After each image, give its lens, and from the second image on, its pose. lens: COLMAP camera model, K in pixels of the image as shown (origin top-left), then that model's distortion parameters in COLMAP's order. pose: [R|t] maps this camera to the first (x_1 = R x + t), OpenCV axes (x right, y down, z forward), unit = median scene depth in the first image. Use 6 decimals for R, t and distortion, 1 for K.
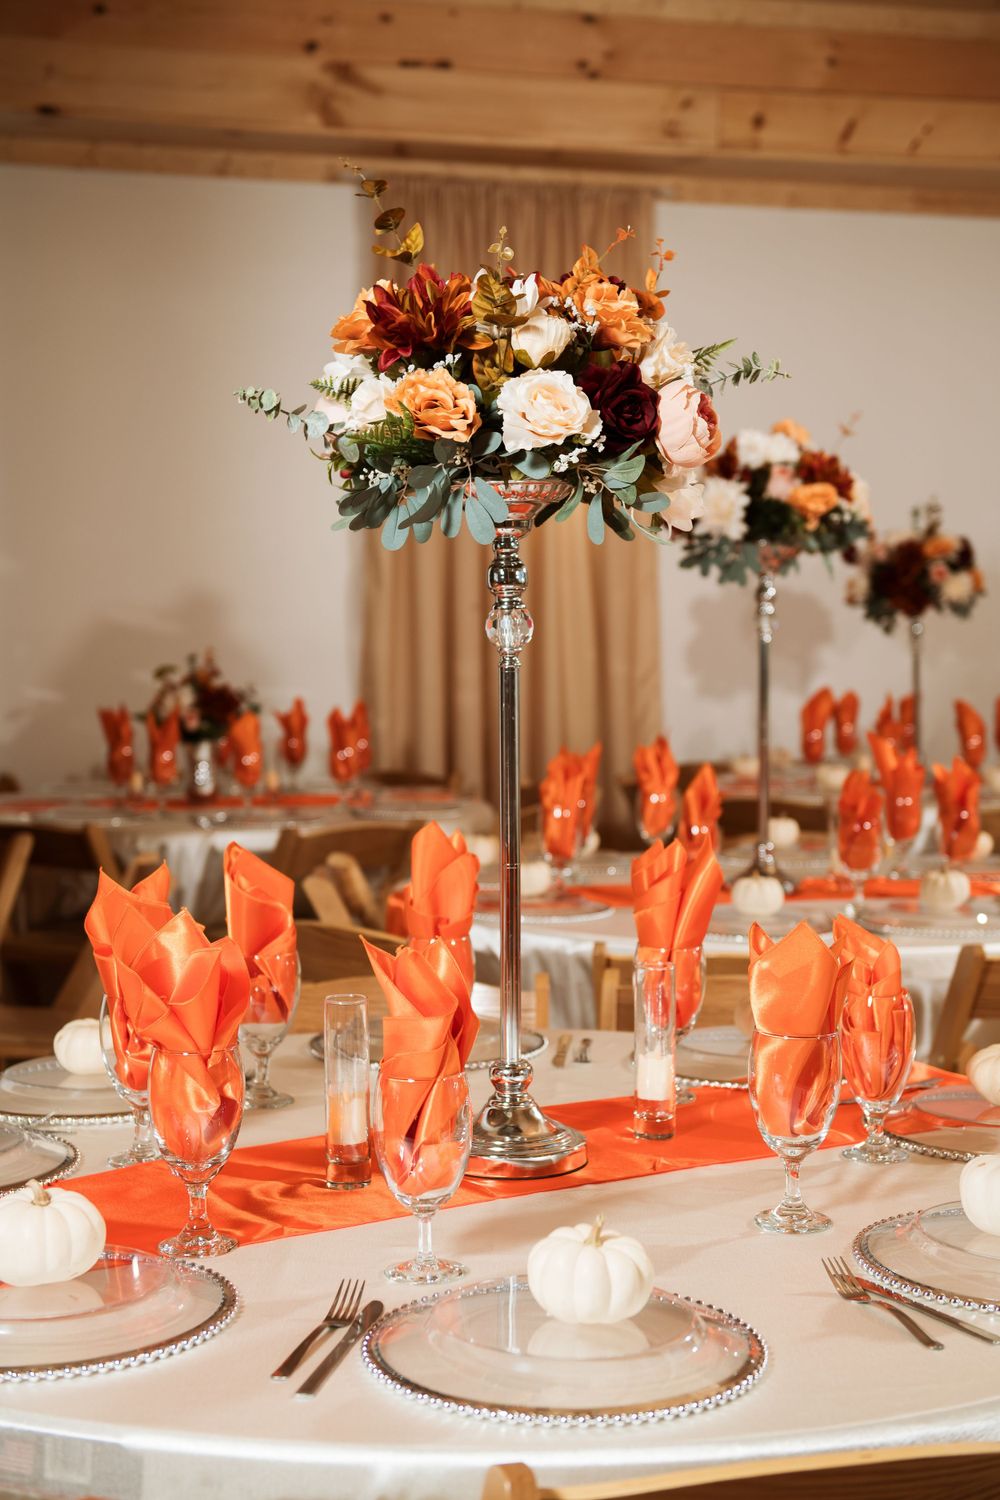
lens RADIAL K [[2136.2, 0, 495.6], [0, 2136.2, 773.6], [0, 0, 1]] dist [0.119664, -0.042298]
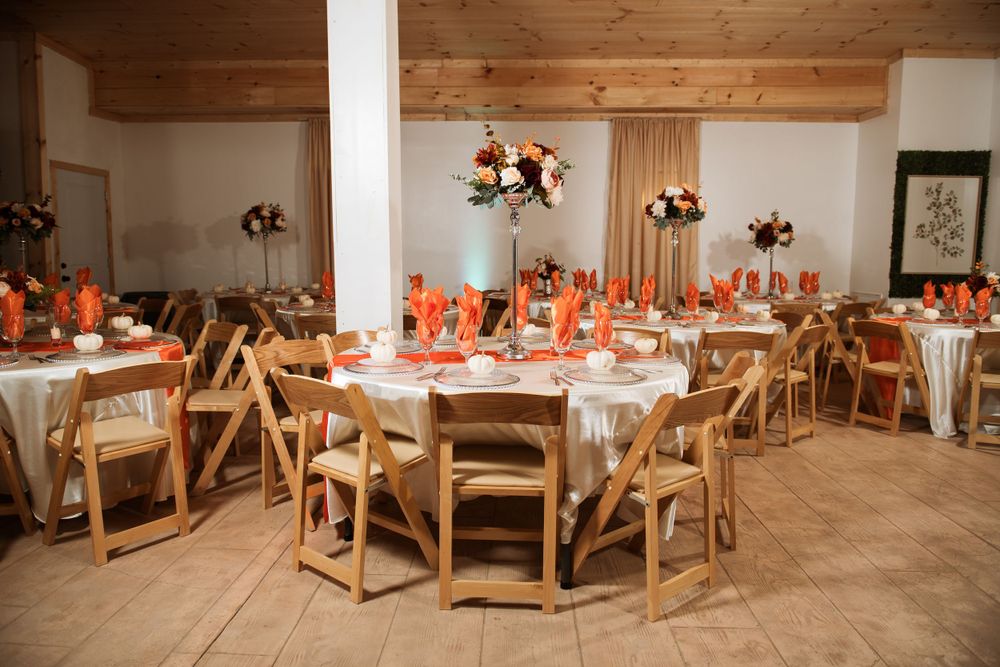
lens RADIAL K [[675.8, 0, 500.0], [0, 675.8, 333.5], [0, 0, 1]] dist [-0.028944, -0.000907]
pose [[0.947059, 0.045123, -0.317873, 0.226663], [-0.032929, 0.998505, 0.043633, 0.043753], [0.319367, -0.030856, 0.947129, -0.149183]]
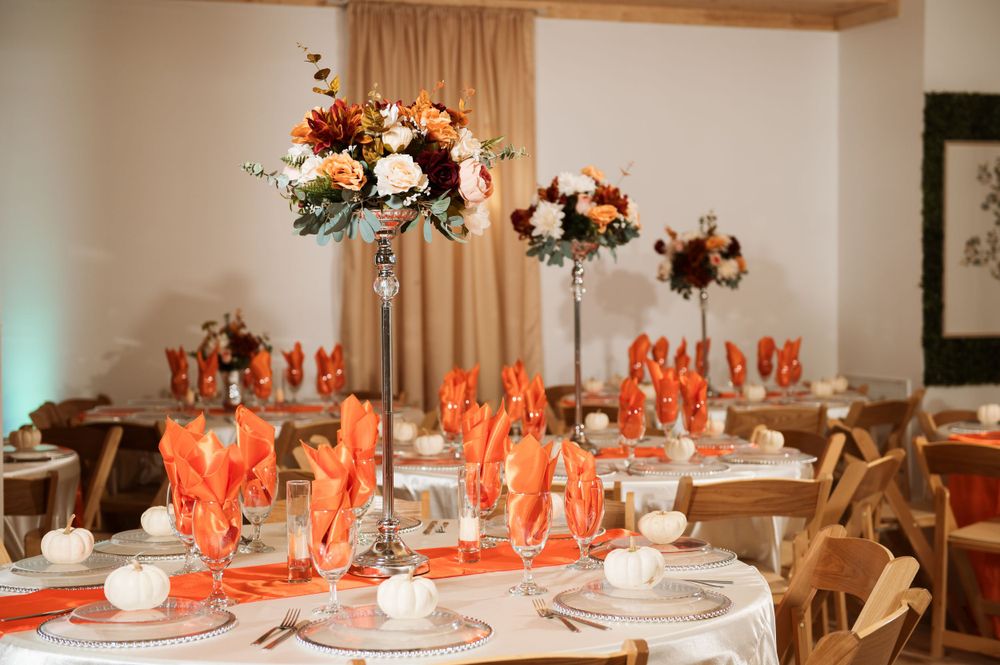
lens RADIAL K [[1605.3, 0, 500.0], [0, 1605.3, 332.5], [0, 0, 1]] dist [0.145246, -0.099202]
pose [[0.999740, -0.004086, 0.022437, 0.041685], [0.005191, 0.998766, -0.049401, 0.024131], [-0.022208, 0.049505, 0.998527, -0.234138]]
